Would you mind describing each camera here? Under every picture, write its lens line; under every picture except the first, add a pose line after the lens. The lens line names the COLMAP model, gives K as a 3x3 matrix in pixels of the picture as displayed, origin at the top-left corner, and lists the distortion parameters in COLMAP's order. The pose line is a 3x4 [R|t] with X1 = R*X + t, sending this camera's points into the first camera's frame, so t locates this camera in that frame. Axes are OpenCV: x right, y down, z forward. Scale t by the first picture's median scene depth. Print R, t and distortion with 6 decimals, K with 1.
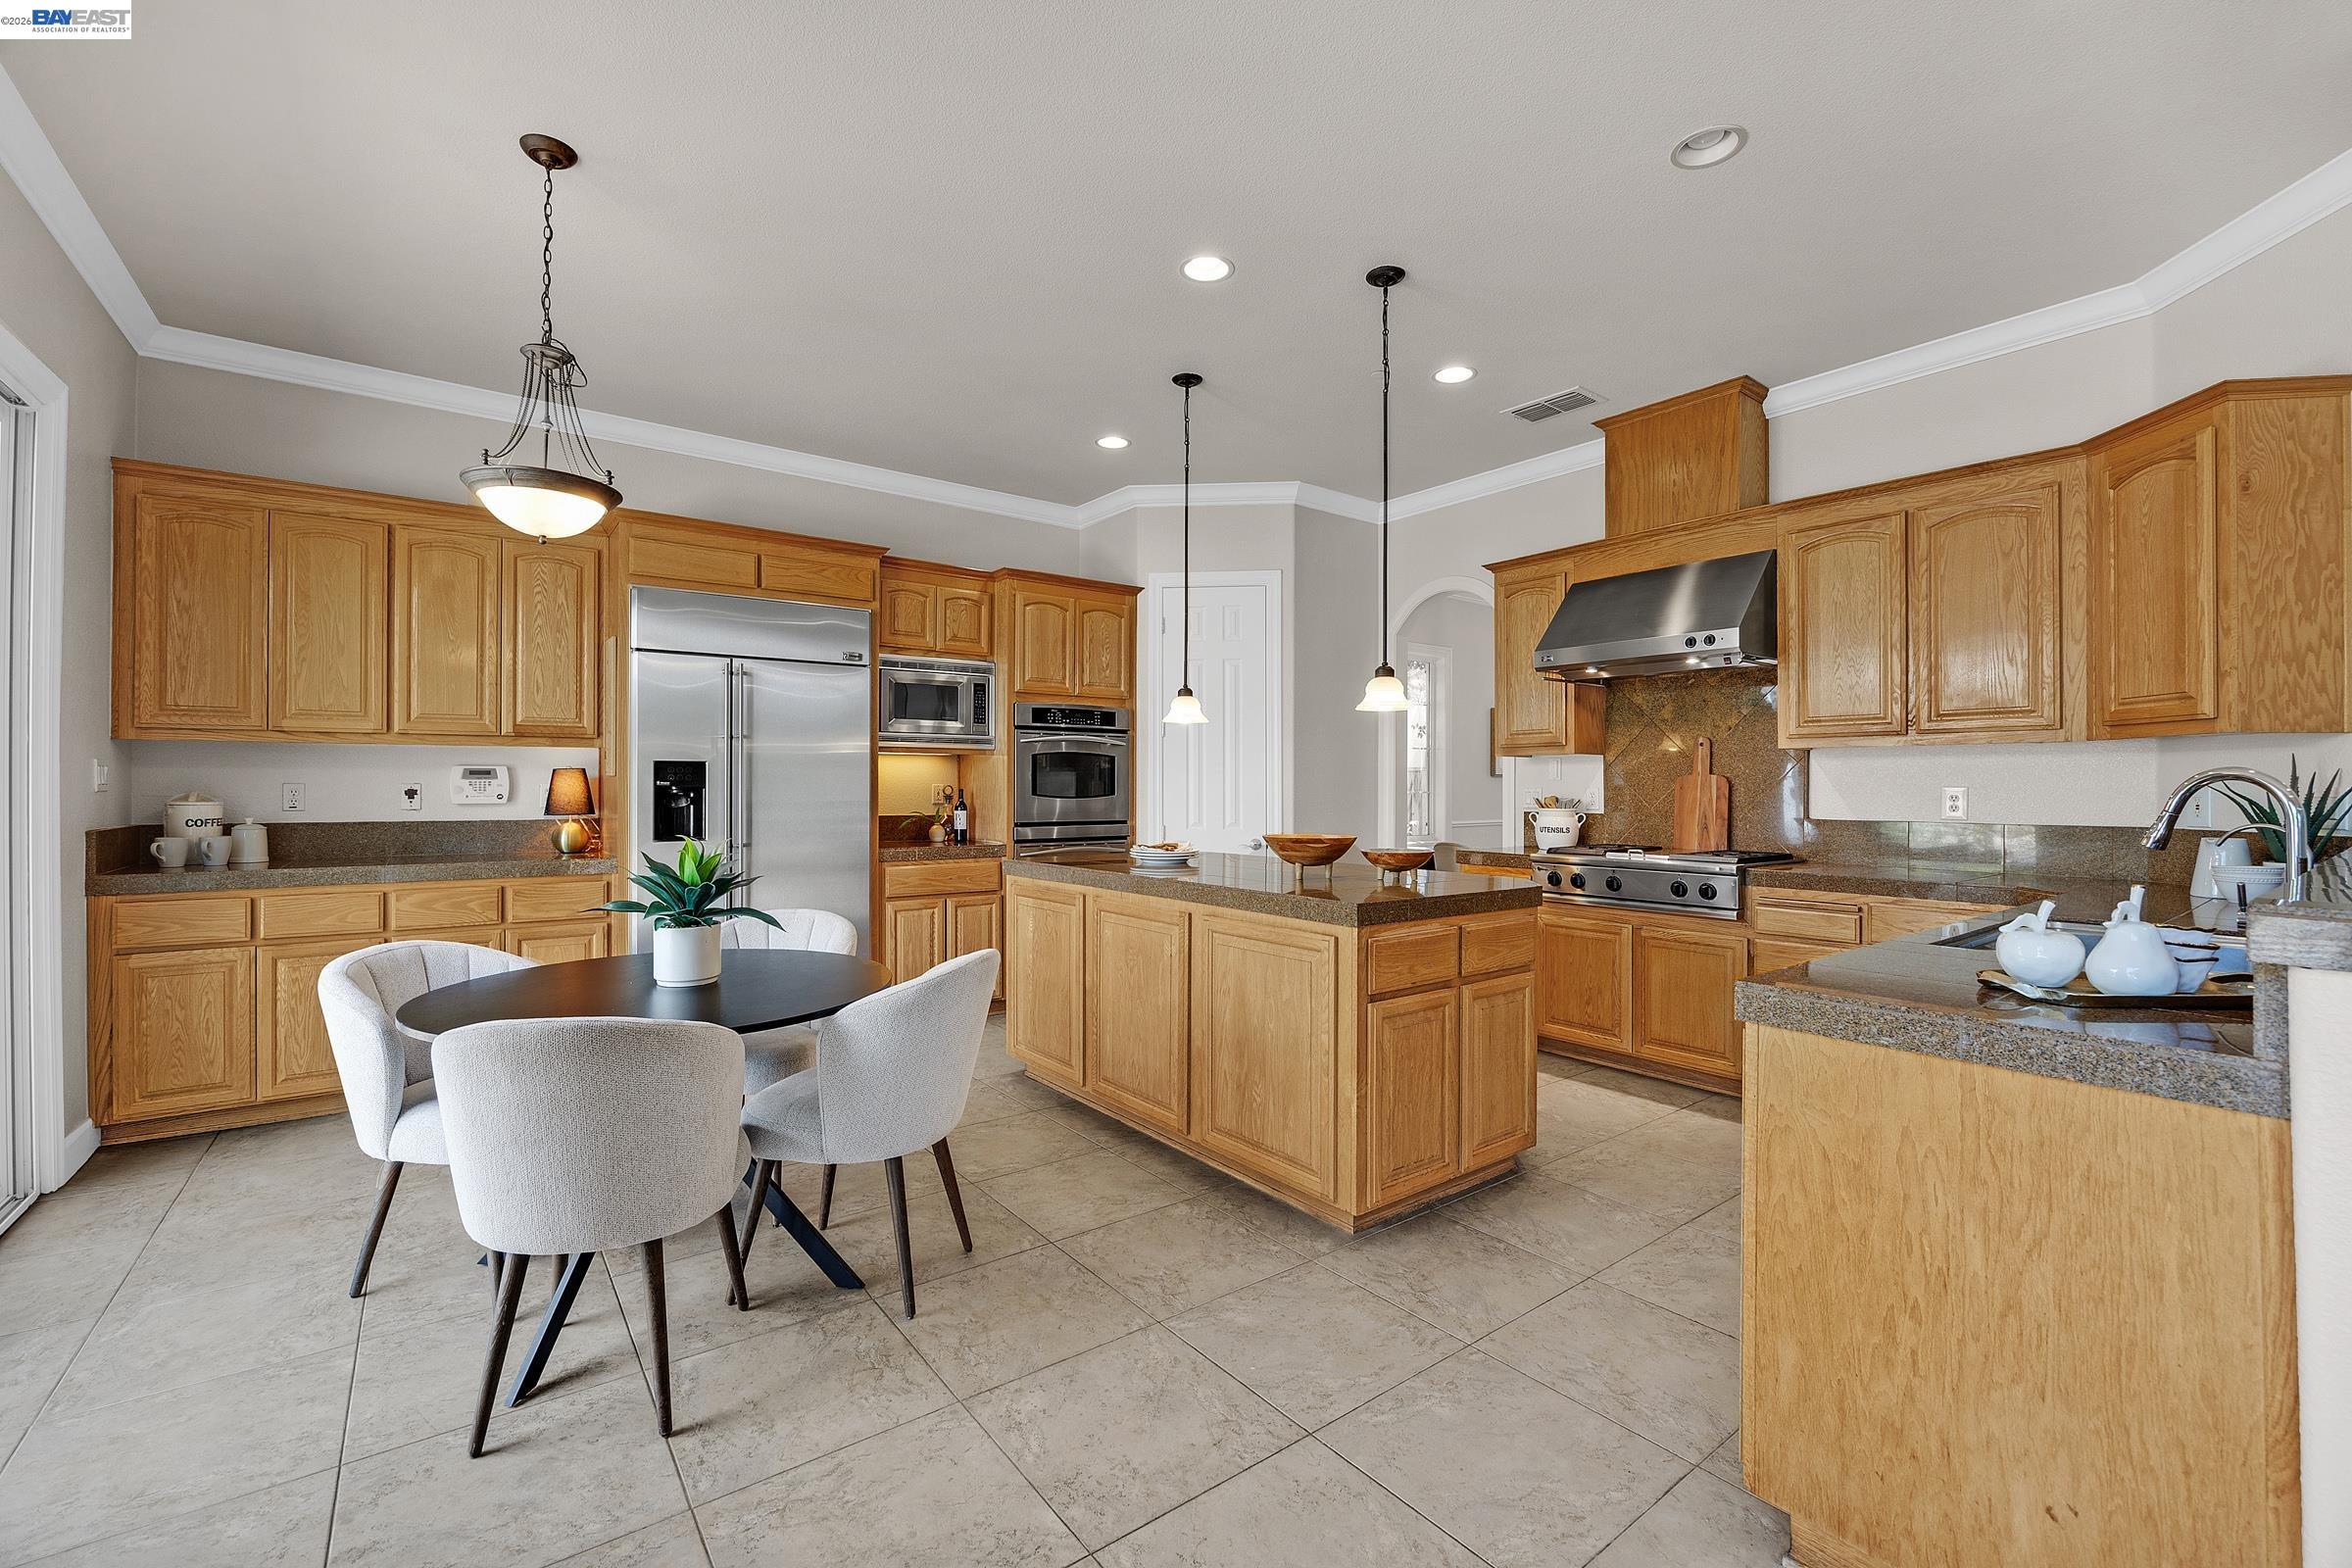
lens RADIAL K [[977.2, 0, 1175.2], [0, 977.2, 784.4], [0, 0, 1]] dist [-0.000204, -0.000004]
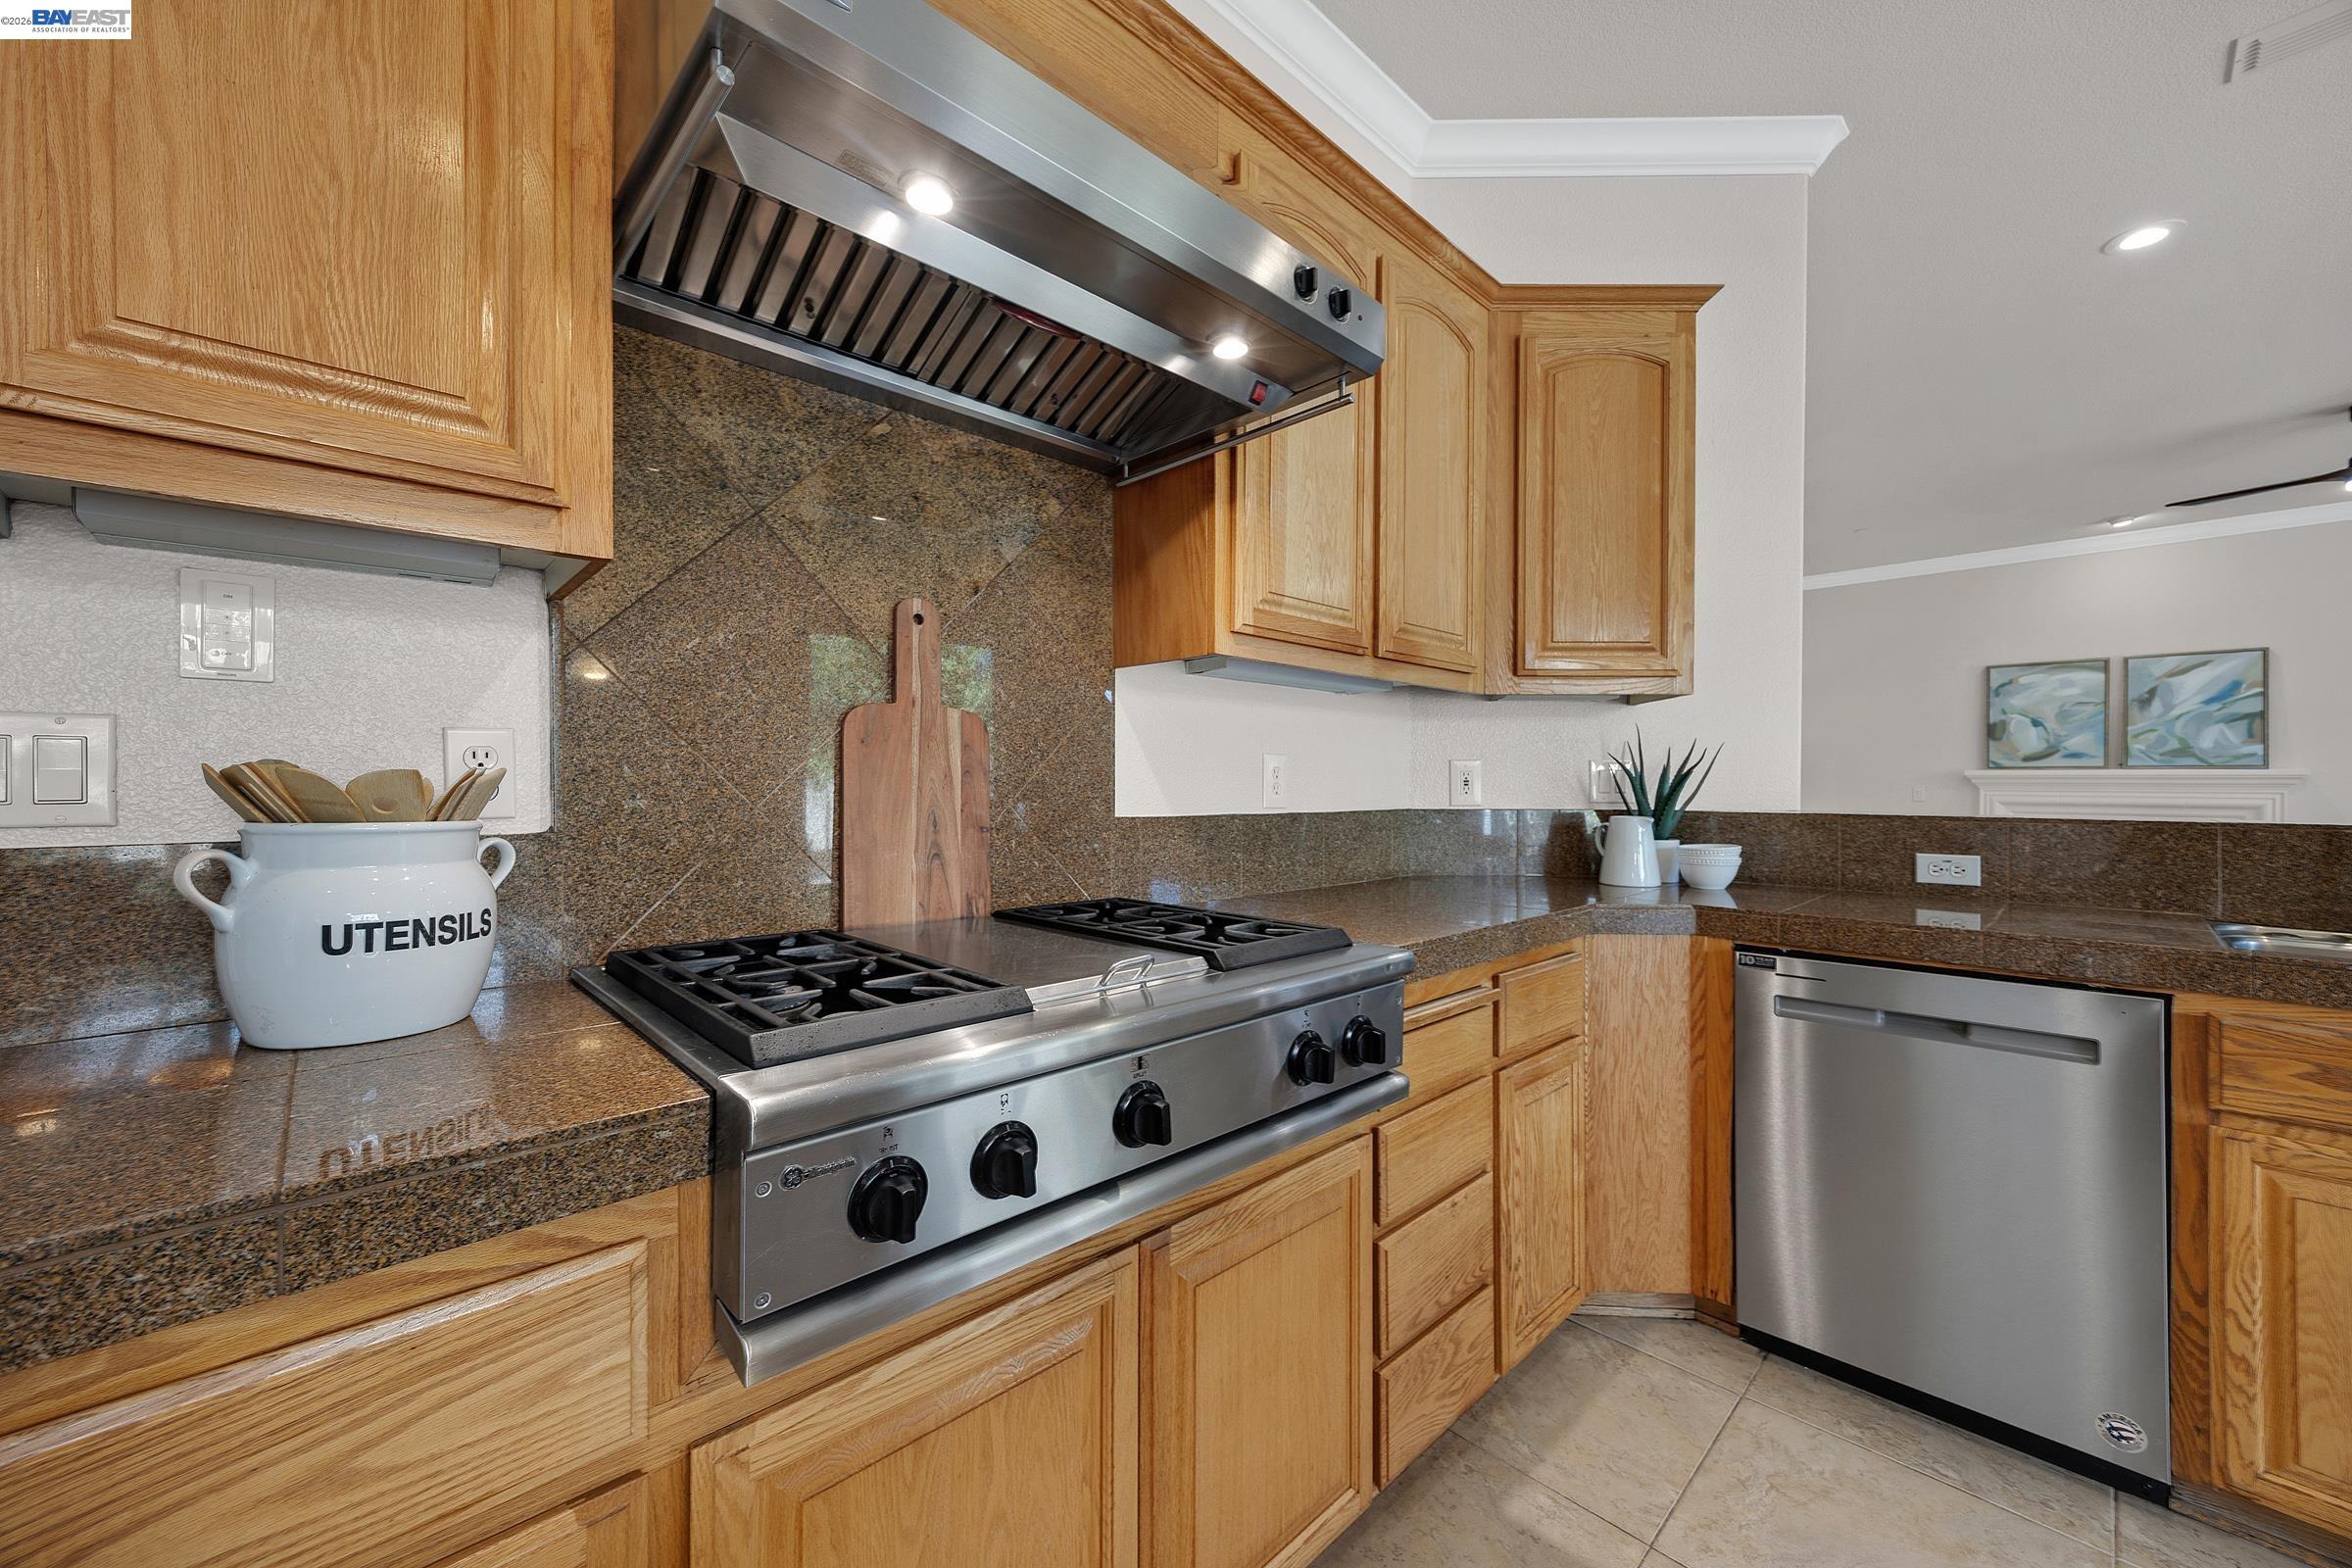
lens RADIAL K [[901.5, 0, 1172.3], [0, 901.5, 782.2], [0, 0, 1]] dist [-0.001395, -0.000150]
pose [[-0.108120, 0.001773, 0.994136, 0.208520], [-0.005454, 0.999982, -0.002376, 0.017937], [-0.994123, -0.005679, -0.108108, 0.946736]]
